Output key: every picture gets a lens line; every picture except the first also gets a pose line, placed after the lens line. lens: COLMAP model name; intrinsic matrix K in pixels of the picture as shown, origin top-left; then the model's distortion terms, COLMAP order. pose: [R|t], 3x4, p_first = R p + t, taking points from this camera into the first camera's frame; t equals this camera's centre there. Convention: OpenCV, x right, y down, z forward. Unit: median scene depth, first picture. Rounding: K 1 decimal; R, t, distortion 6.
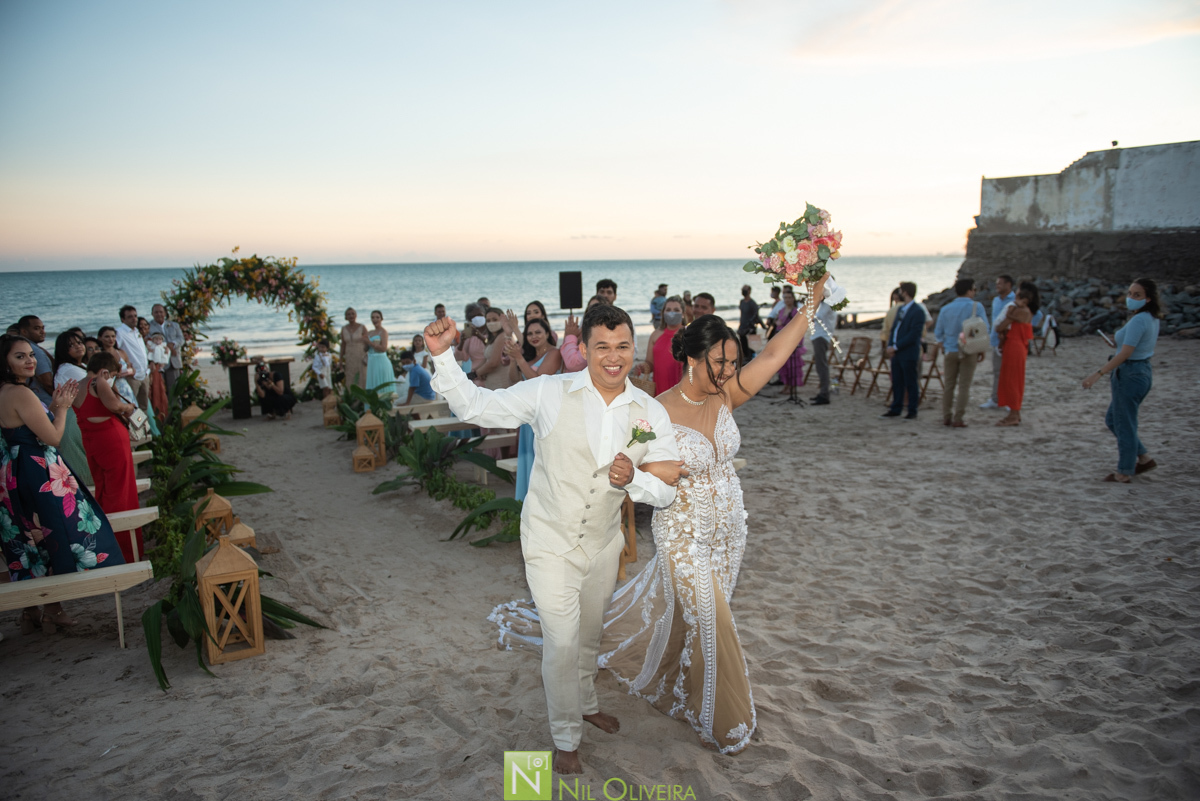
lens RADIAL K [[842.3, 0, 607.4], [0, 842.3, 399.5], [0, 0, 1]] dist [-0.050751, -0.006940]
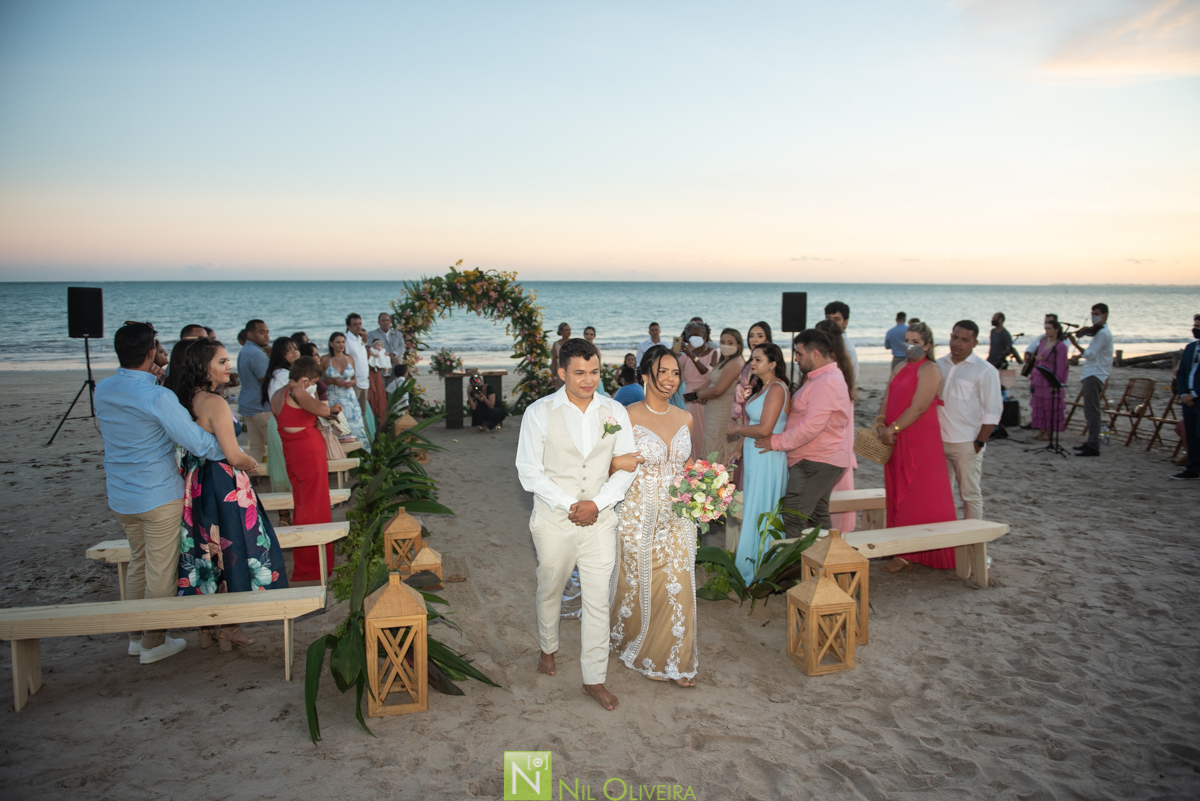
lens RADIAL K [[842.3, 0, 602.1], [0, 842.3, 389.4], [0, 0, 1]] dist [-0.050751, -0.006940]
pose [[0.965819, 0.051177, -0.254115, -0.014723], [-0.060177, 0.997802, -0.027764, -0.011481], [0.252136, 0.042107, 0.966775, 0.097342]]
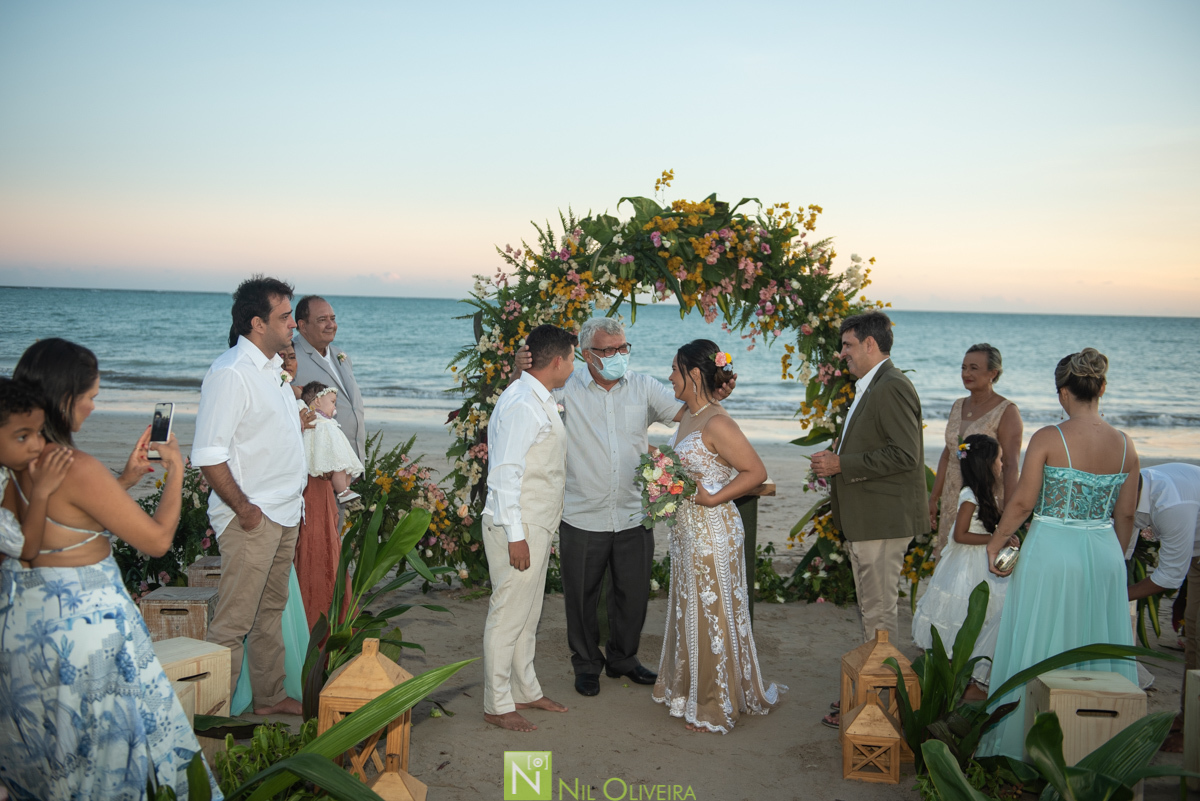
lens RADIAL K [[1253.1, 0, 602.0], [0, 1253.1, 403.9], [0, 0, 1]] dist [0.001993, 0.000000]
pose [[0.848579, 0.076247, -0.523545, -0.290167], [-0.125999, 0.990213, -0.060013, -0.070966], [0.513846, 0.116892, 0.849882, 0.906281]]
